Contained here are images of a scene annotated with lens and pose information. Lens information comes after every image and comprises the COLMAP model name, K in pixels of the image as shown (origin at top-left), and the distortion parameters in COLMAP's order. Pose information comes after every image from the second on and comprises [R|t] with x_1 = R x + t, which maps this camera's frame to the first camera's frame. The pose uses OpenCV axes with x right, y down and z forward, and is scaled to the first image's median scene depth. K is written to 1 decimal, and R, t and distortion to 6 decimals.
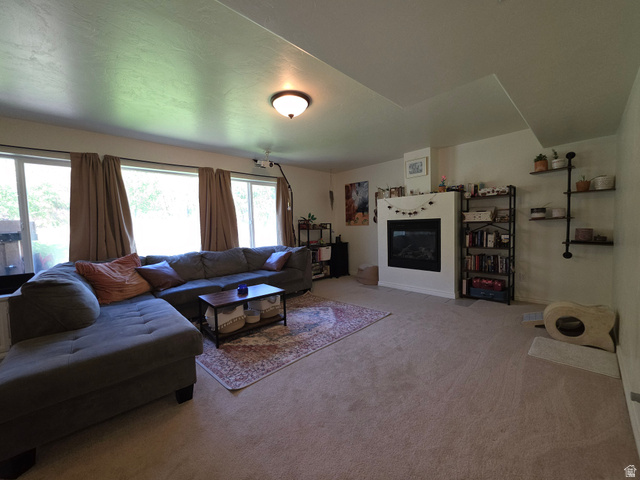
lens RADIAL K [[255.9, 0, 316.2], [0, 255.9, 238.9], [0, 0, 1]] dist [-0.001000, -0.000051]
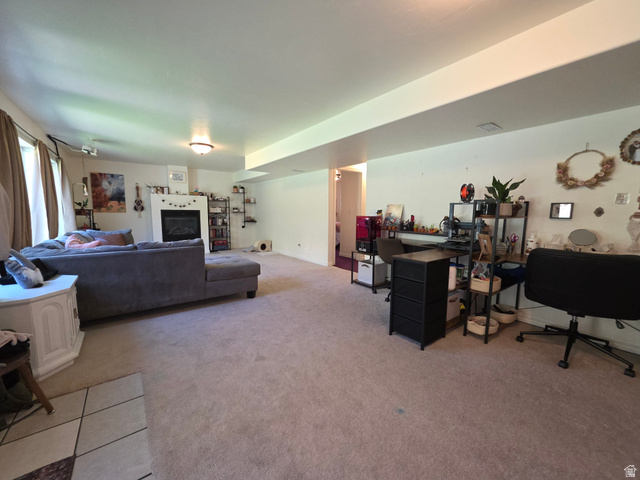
lens RADIAL K [[255.9, 0, 318.3], [0, 255.9, 240.5], [0, 0, 1]] dist [-0.001000, -0.000051]
pose [[0.107628, -0.080882, 0.990896, -1.262295], [0.039103, 0.996258, 0.077072, 0.027525], [-0.993422, 0.030452, 0.110388, -0.021695]]
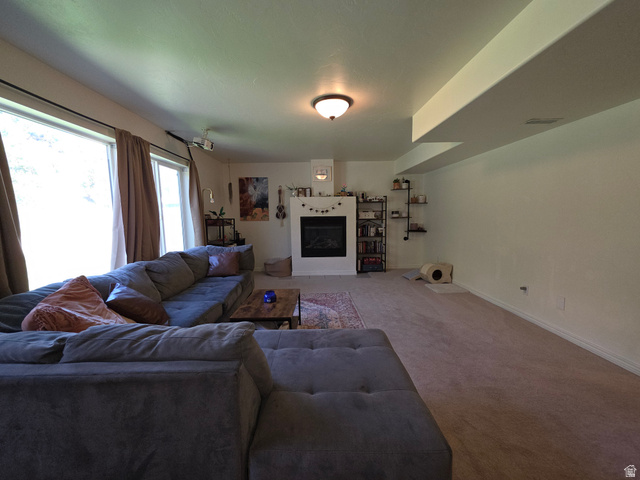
lens RADIAL K [[255.9, 0, 316.0], [0, 255.9, 240.7], [0, 0, 1]] dist [-0.001000, -0.000051]
pose [[0.673738, -0.058574, 0.736645, -0.616834], [0.033622, 0.998251, 0.048625, -0.023342], [-0.738205, -0.007993, 0.674529, 0.228642]]
